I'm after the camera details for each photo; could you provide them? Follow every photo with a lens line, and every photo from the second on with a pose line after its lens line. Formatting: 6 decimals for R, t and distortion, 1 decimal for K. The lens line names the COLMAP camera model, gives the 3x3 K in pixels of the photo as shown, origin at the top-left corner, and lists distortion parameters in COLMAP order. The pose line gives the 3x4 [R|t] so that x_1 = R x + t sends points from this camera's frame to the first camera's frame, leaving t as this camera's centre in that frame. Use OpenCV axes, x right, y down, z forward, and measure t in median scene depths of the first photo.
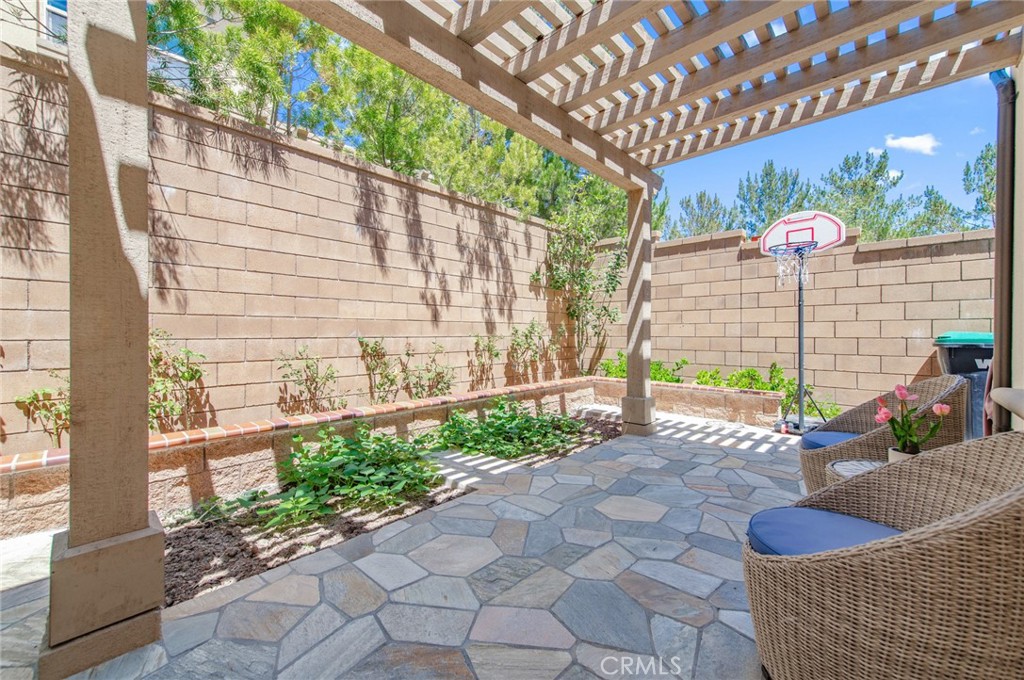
lens RADIAL K [[401.4, 0, 511.7], [0, 401.4, 335.0], [0, 0, 1]] dist [0.016051, -0.004815]
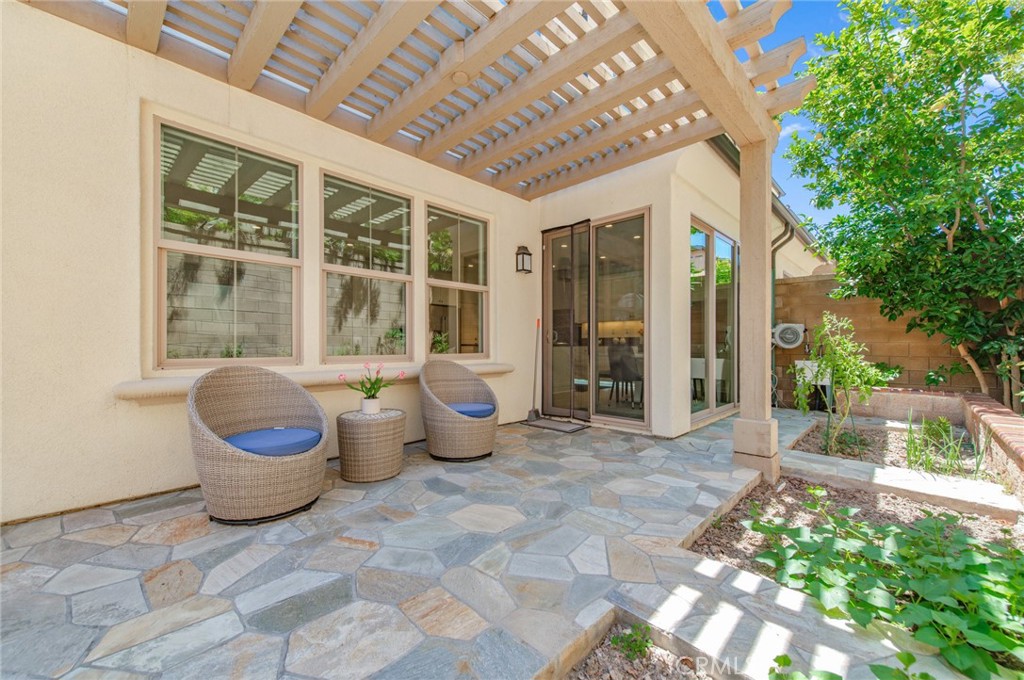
lens RADIAL K [[401.4, 0, 508.2], [0, 401.4, 341.7], [0, 0, 1]] dist [0.016051, -0.004815]
pose [[-0.999904, 0.000986, 0.013801, 0.186644], [0.000983, 0.999999, -0.000227, 0.019506], [-0.013801, -0.000214, -0.999905, 1.553618]]
